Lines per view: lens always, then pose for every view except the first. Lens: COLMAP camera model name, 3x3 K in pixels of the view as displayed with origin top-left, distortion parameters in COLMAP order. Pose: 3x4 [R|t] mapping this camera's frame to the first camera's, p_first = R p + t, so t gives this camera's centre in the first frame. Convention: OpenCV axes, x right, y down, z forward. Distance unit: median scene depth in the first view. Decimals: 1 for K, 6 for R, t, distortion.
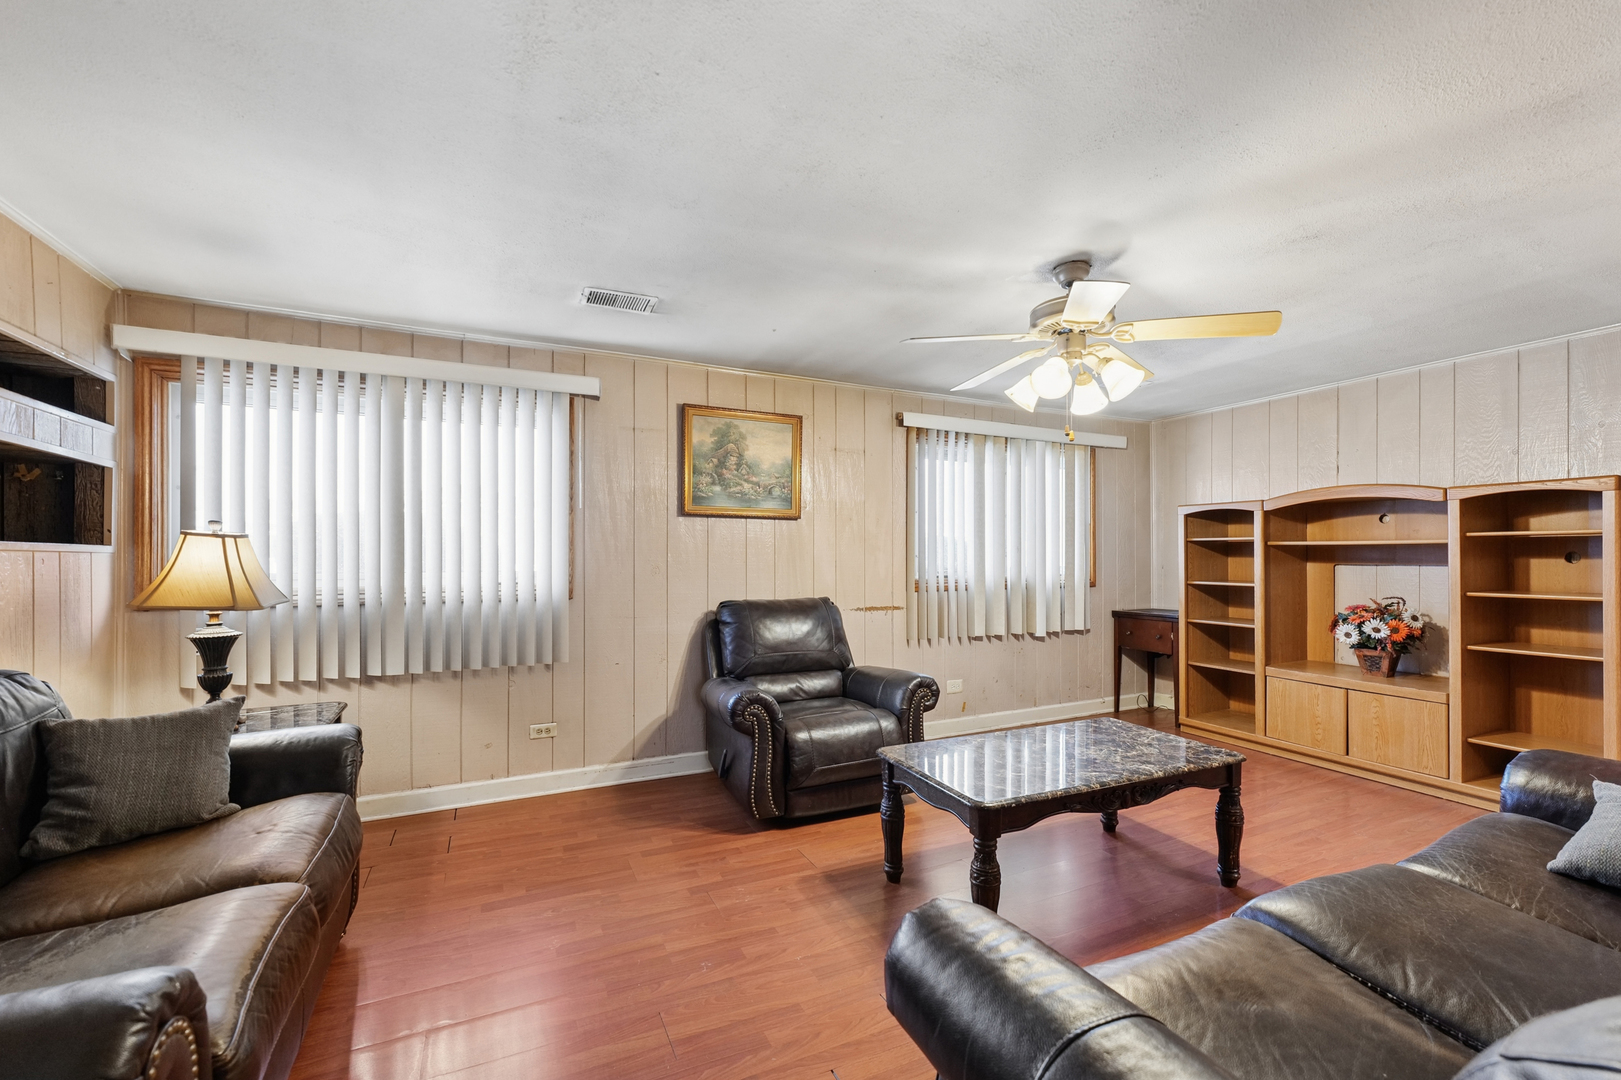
lens RADIAL K [[673.5, 0, 813.4], [0, 673.5, 551.1], [0, 0, 1]] dist [-0.000909, -0.000056]
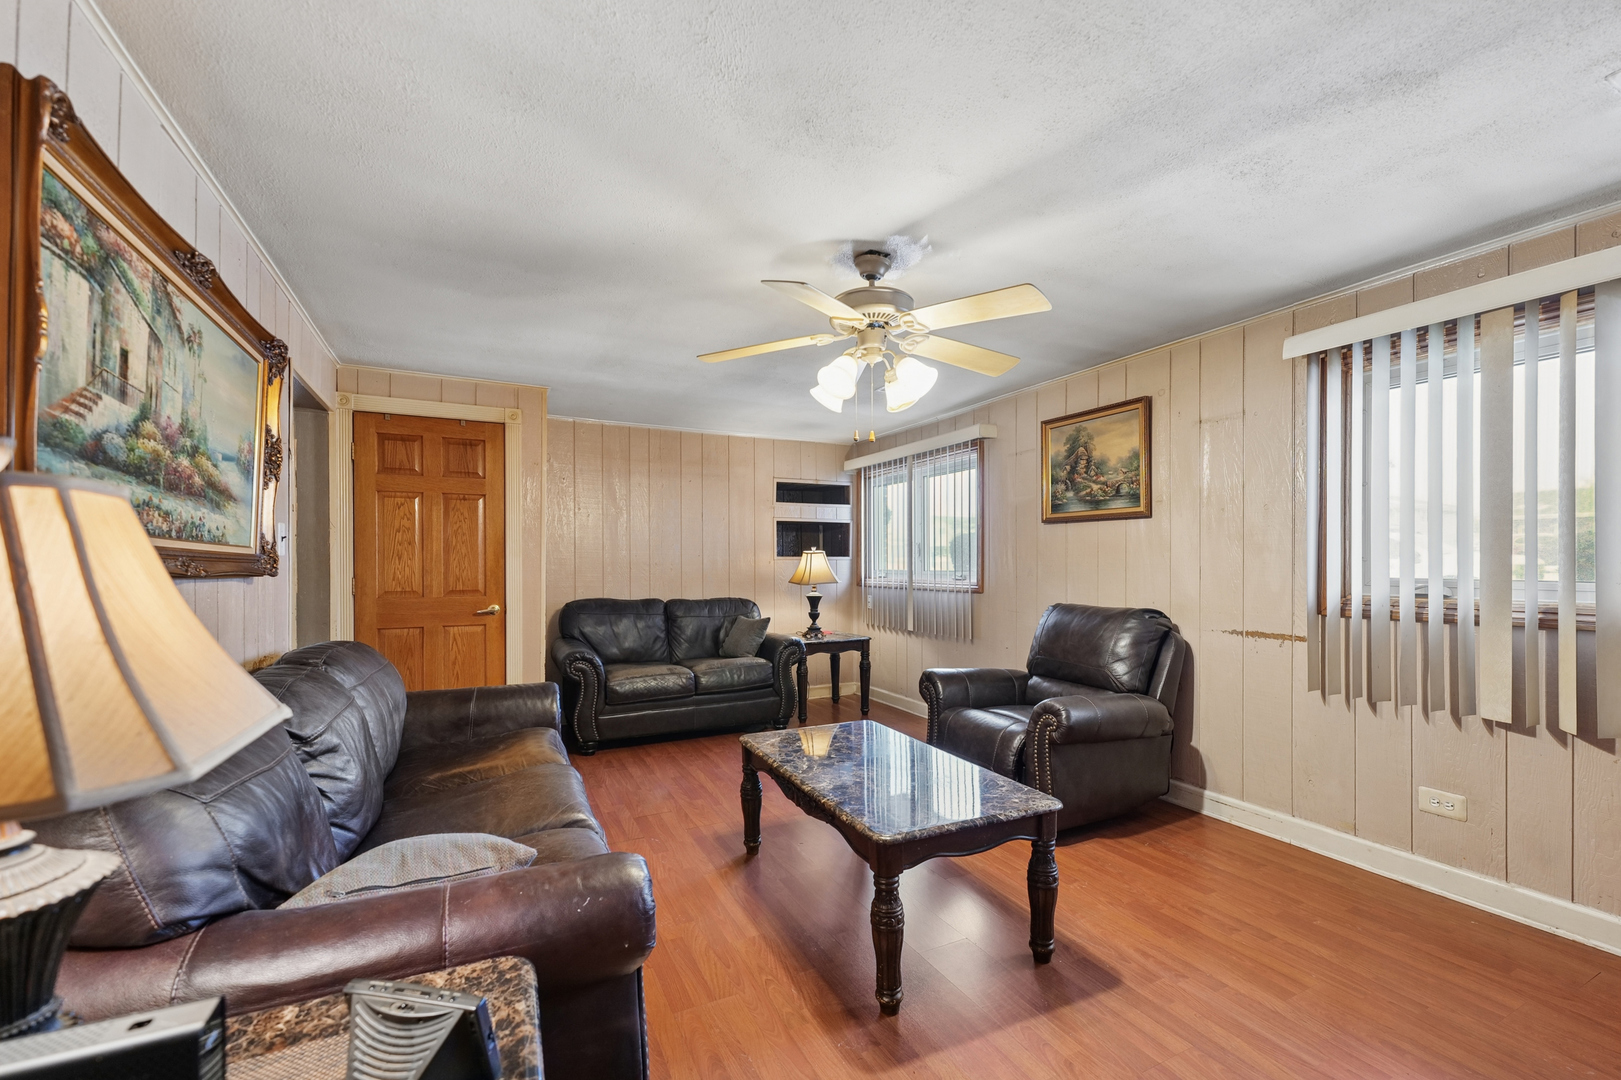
lens RADIAL K [[673.5, 0, 813.3], [0, 673.5, 557.3], [0, 0, 1]] dist [-0.000909, -0.000056]
pose [[0.011264, -0.005504, -0.999921, 0.875547], [0.013180, 0.999899, -0.005355, 0.003488], [0.999850, -0.013118, 0.011336, 0.593329]]
